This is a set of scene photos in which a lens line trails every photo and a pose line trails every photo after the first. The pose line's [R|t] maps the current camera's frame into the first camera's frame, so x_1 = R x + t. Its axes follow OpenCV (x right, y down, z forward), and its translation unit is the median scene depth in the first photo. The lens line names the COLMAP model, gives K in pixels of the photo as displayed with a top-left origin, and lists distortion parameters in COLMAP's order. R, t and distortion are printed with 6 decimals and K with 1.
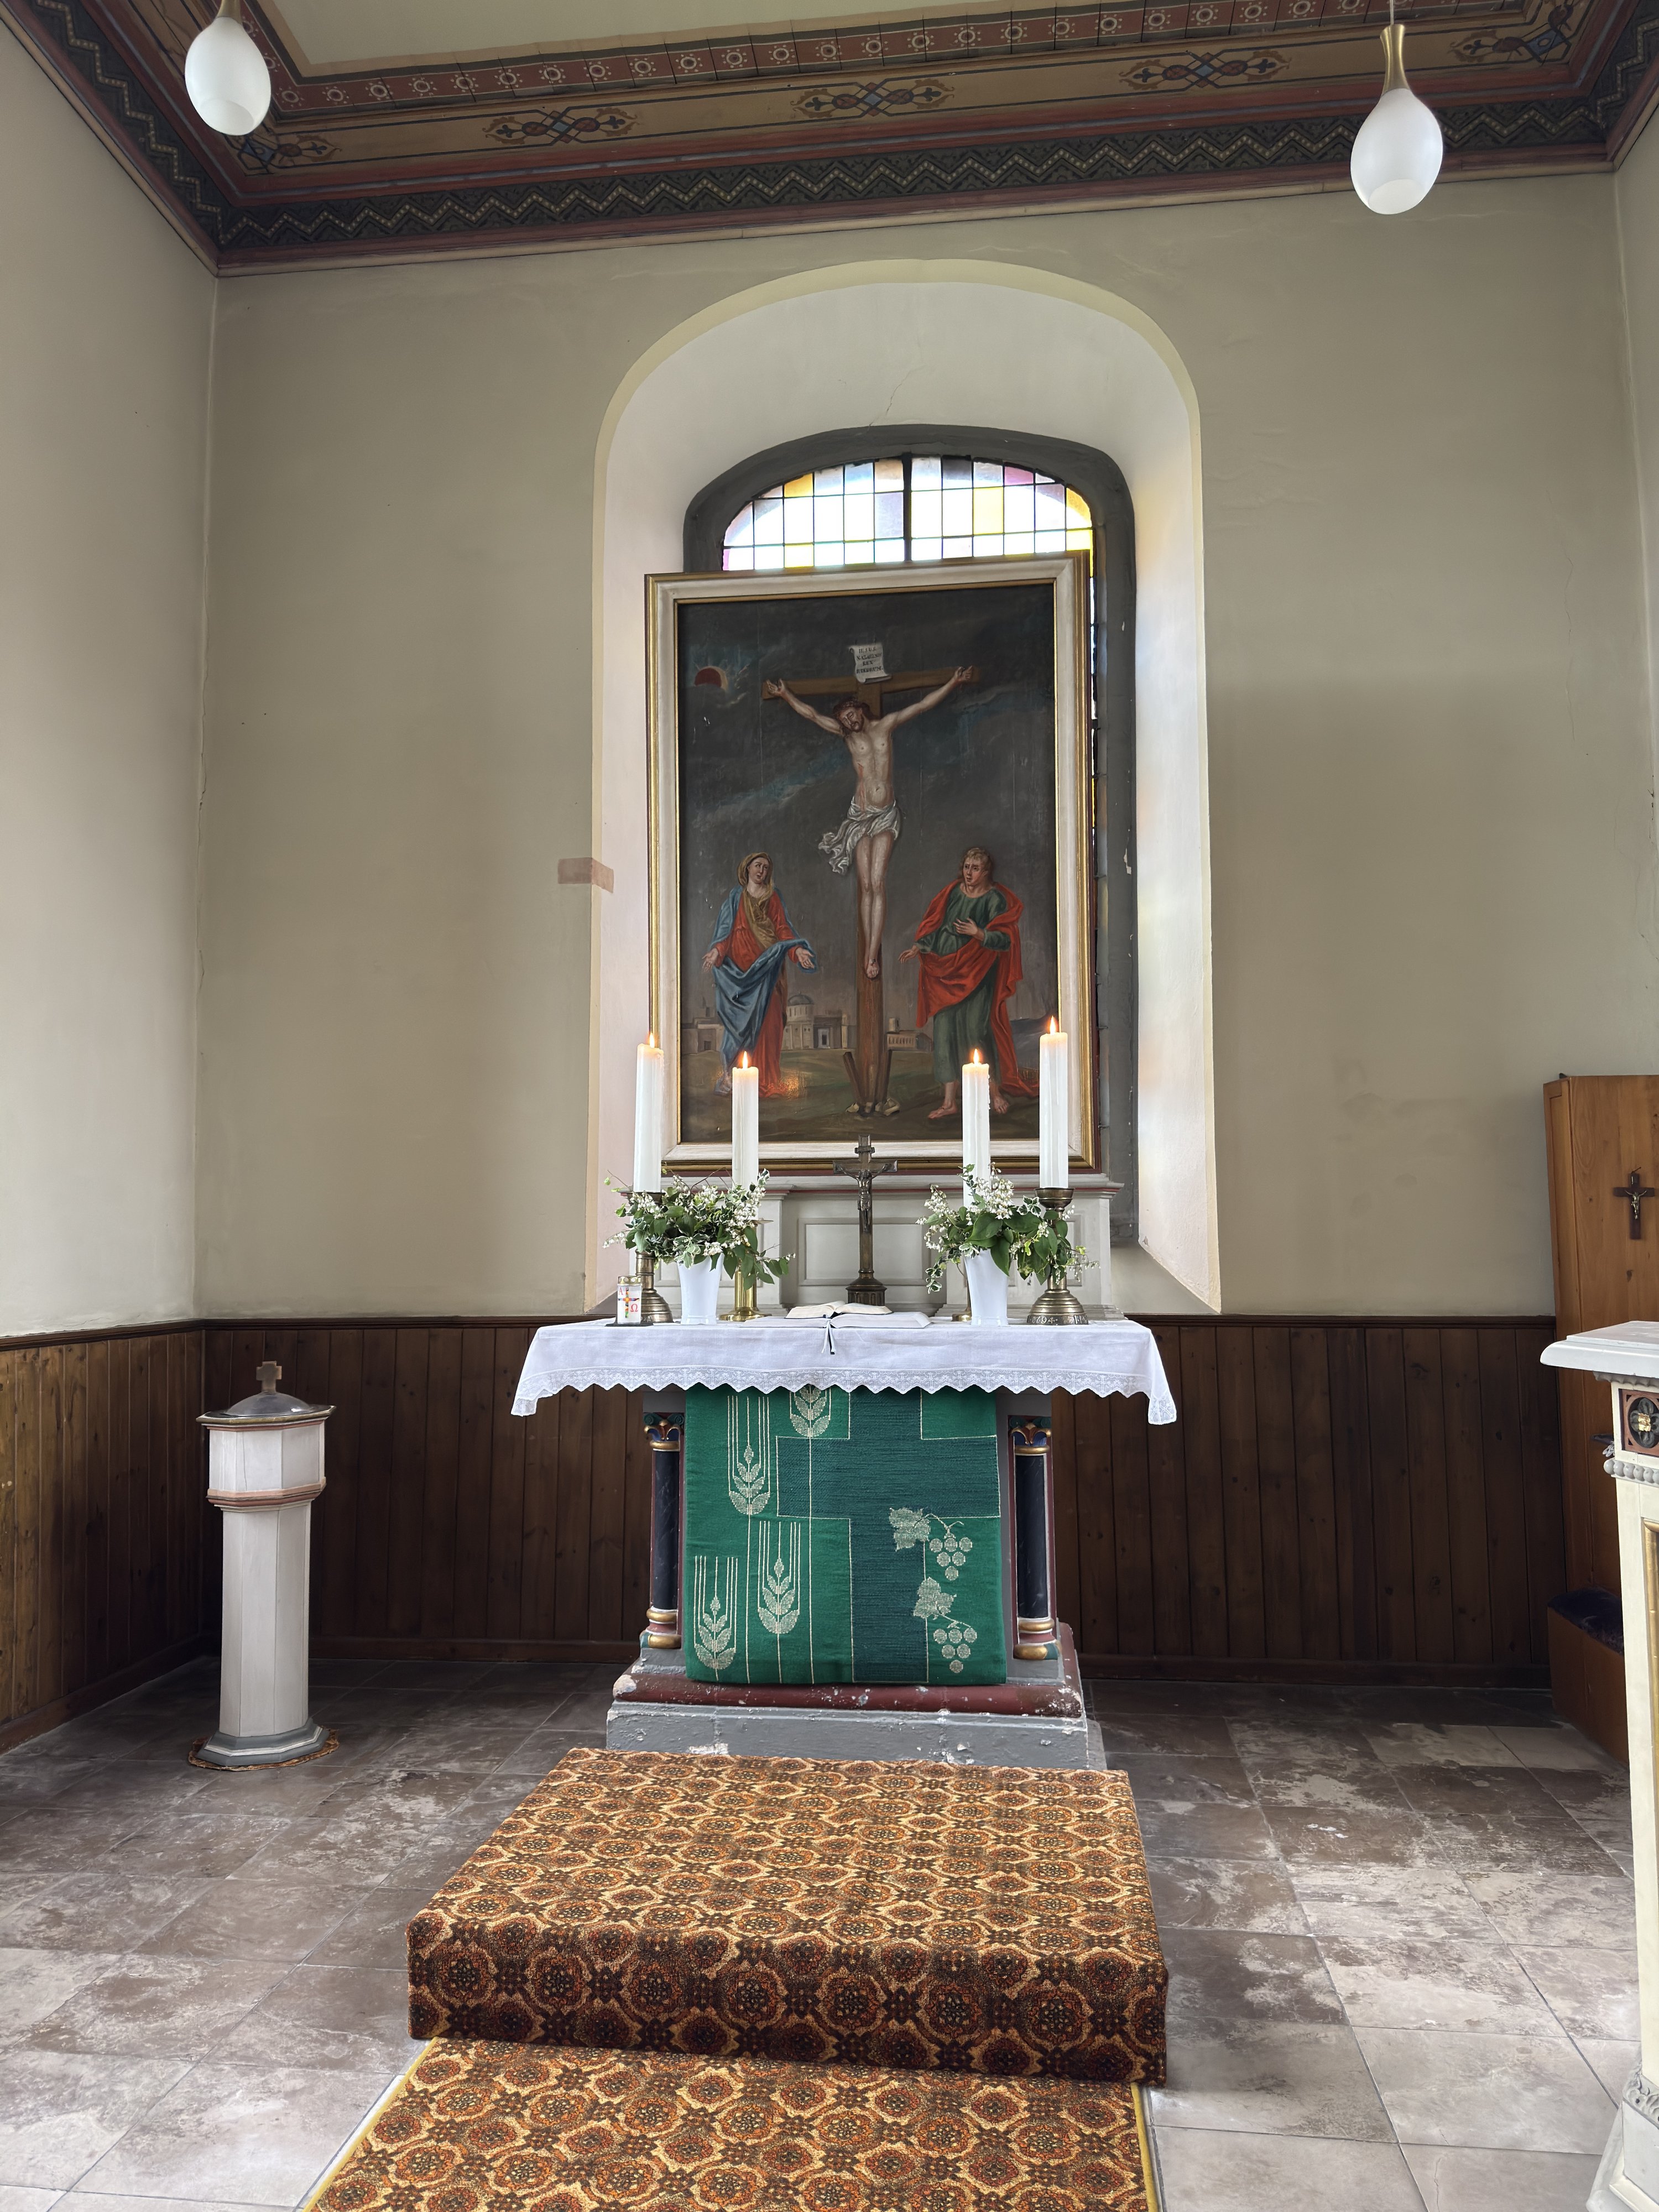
lens RADIAL K [[1593.1, 0, 808.2], [0, 1593.1, 1095.0], [0, 0, 1]] dist [0.034553, -0.030546]
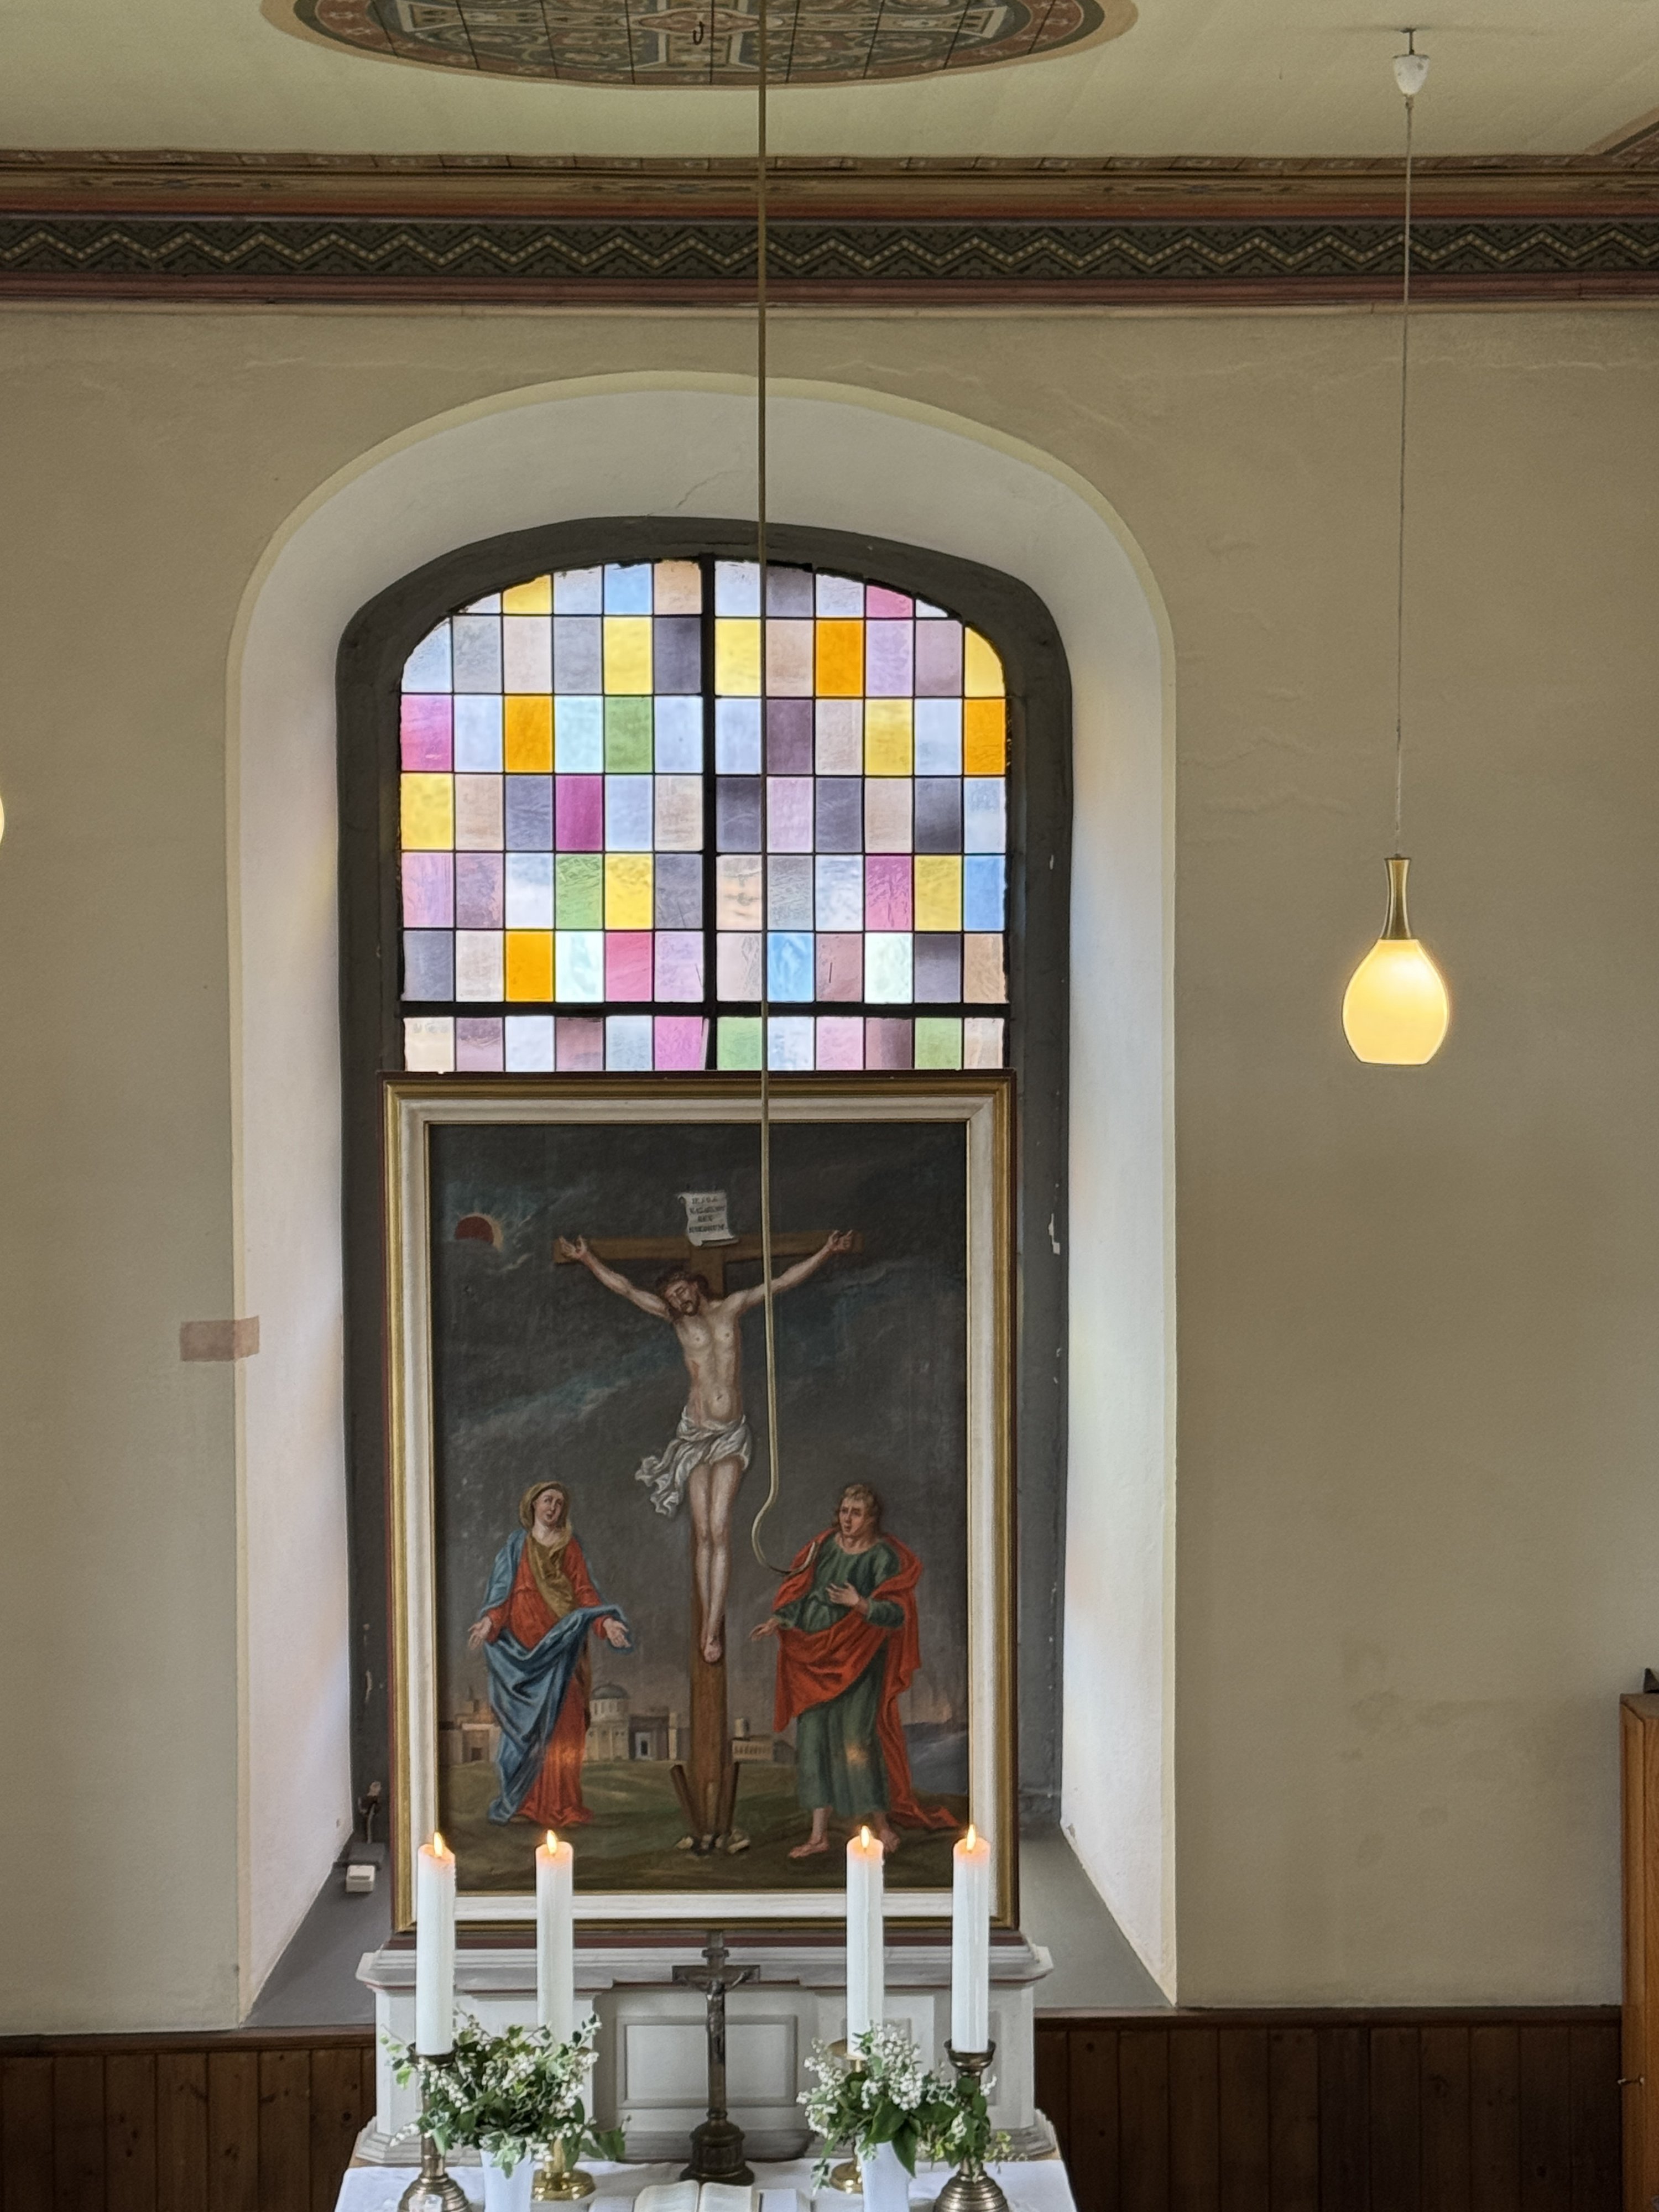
lens RADIAL K [[3972.2, 0, 823.4], [0, 3972.2, 1097.4], [0, 0, 1]] dist [0.113547, 0.000000]
pose [[0.987657, -0.014946, 0.155916, -0.186111], [-0.010943, 0.986420, 0.163880, -0.619992], [-0.156248, -0.163563, 0.974081, -0.711898]]
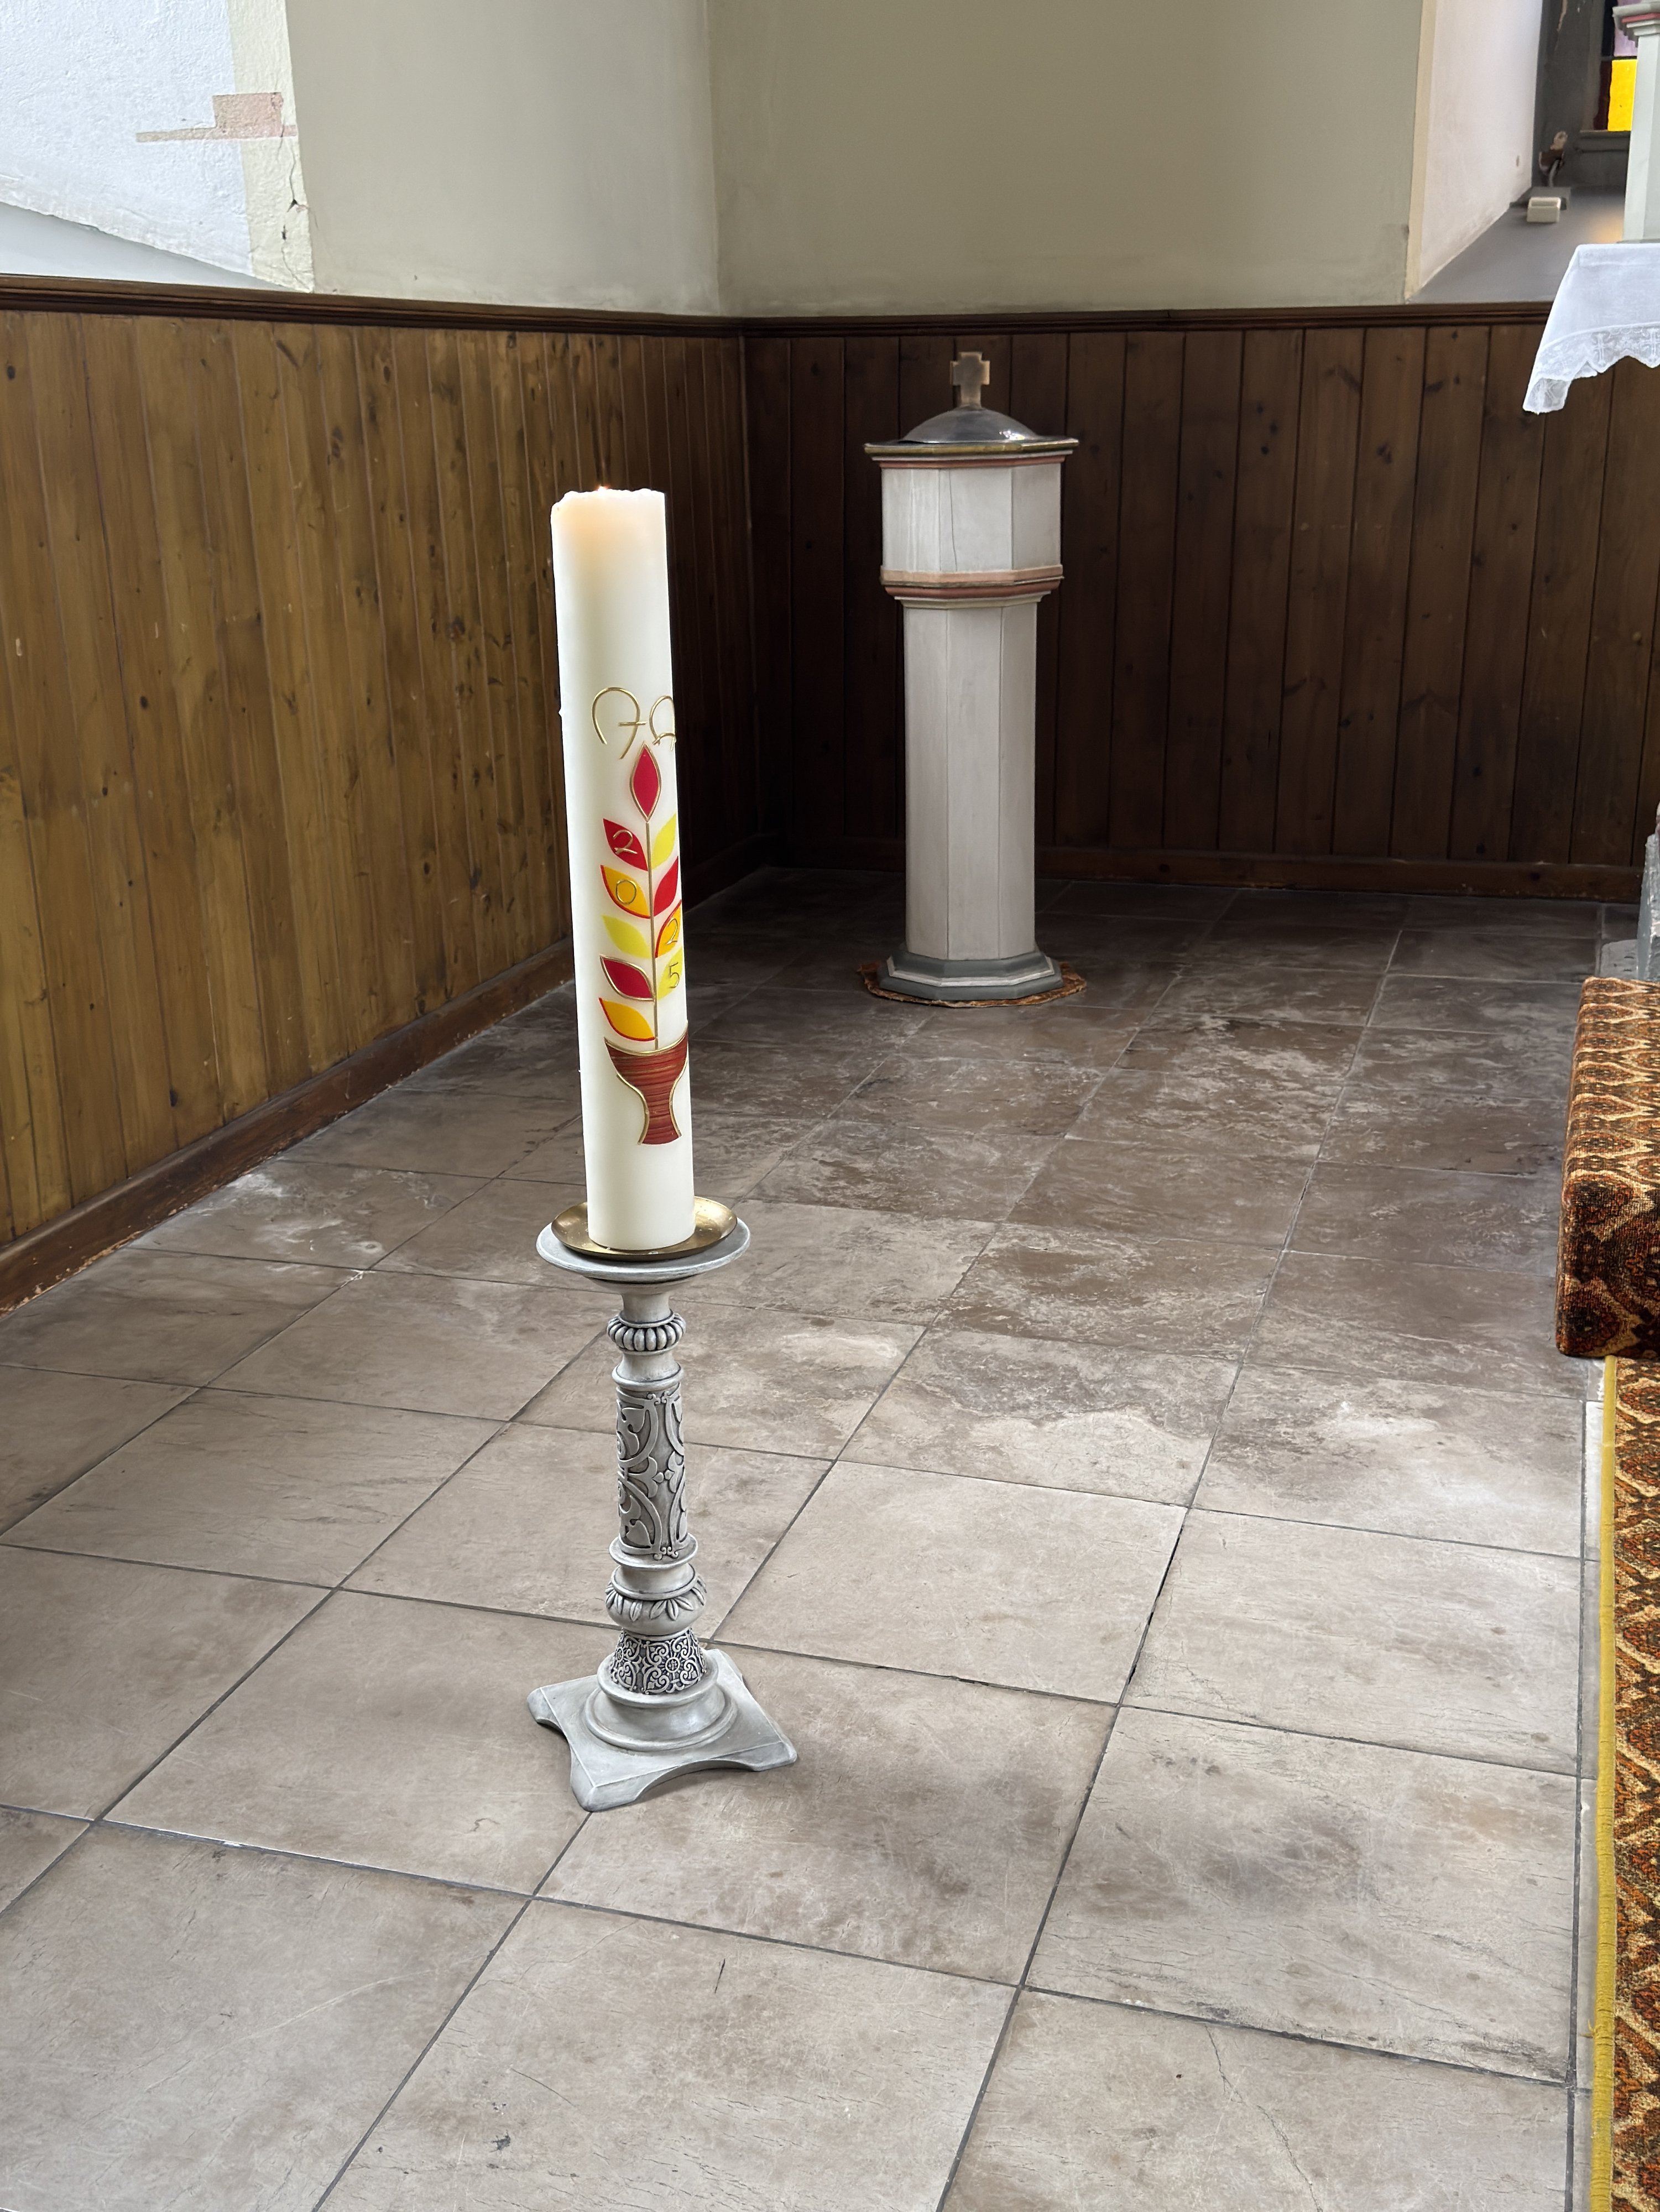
lens RADIAL K [[2489.5, 0, 819.6], [0, 2489.5, 1089.4], [0, 0, 1]] dist [0.117532, 0.000000]
pose [[0.987215, 0.043495, -0.153343, -0.234706], [0.015924, 0.930322, 0.366399, 0.078685], [0.158595, -0.364156, 0.917735, 0.058947]]
